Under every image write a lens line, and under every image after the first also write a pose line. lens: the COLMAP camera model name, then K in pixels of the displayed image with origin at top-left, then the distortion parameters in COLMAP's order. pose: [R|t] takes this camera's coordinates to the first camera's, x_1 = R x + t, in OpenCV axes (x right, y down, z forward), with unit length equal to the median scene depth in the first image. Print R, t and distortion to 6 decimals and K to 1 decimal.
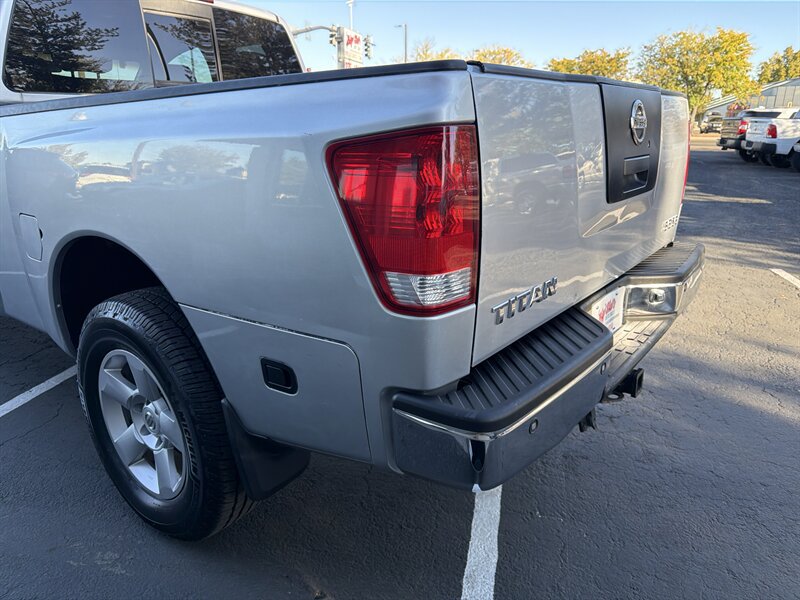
lens RADIAL K [[566.2, 0, 403.4], [0, 566.2, 298.5], [0, 0, 1]] dist [0.029806, -0.038921]
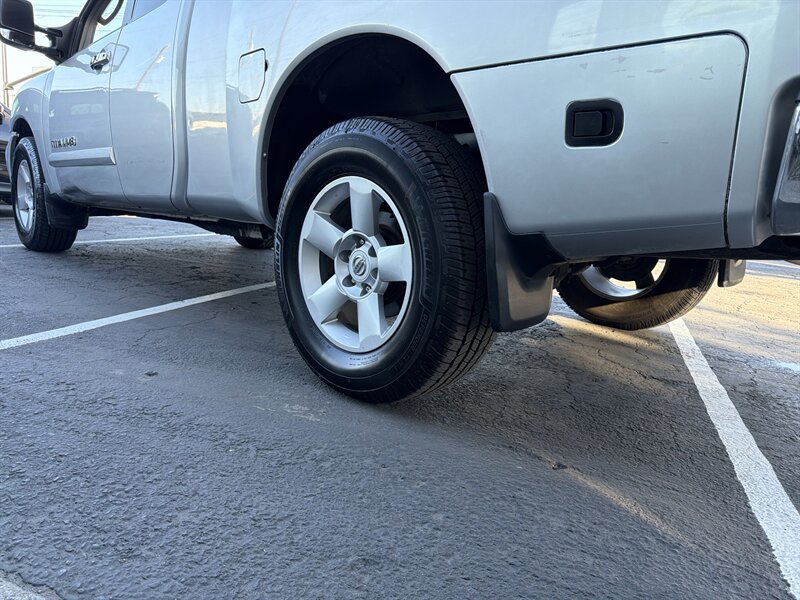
lens RADIAL K [[580.5, 0, 417.7], [0, 580.5, 298.1], [0, 0, 1]] dist [0.032703, -0.043961]
pose [[0.988073, 0.096250, -0.120202, -0.245175], [-0.108399, 0.989166, -0.098993, 0.355170], [0.109371, 0.110842, 0.987802, 0.116301]]
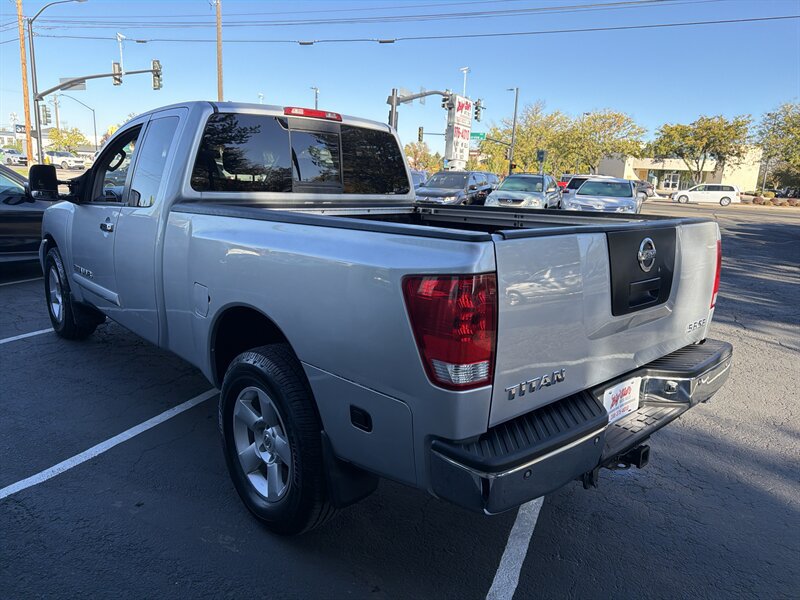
lens RADIAL K [[566.2, 0, 403.4], [0, 566.2, 298.5], [0, 0, 1]] dist [0.029806, -0.038921]
pose [[0.982790, 0.076219, -0.168270, 0.079307], [-0.090431, 0.992807, -0.078468, -0.048086], [0.161078, 0.092335, 0.982613, -0.322528]]
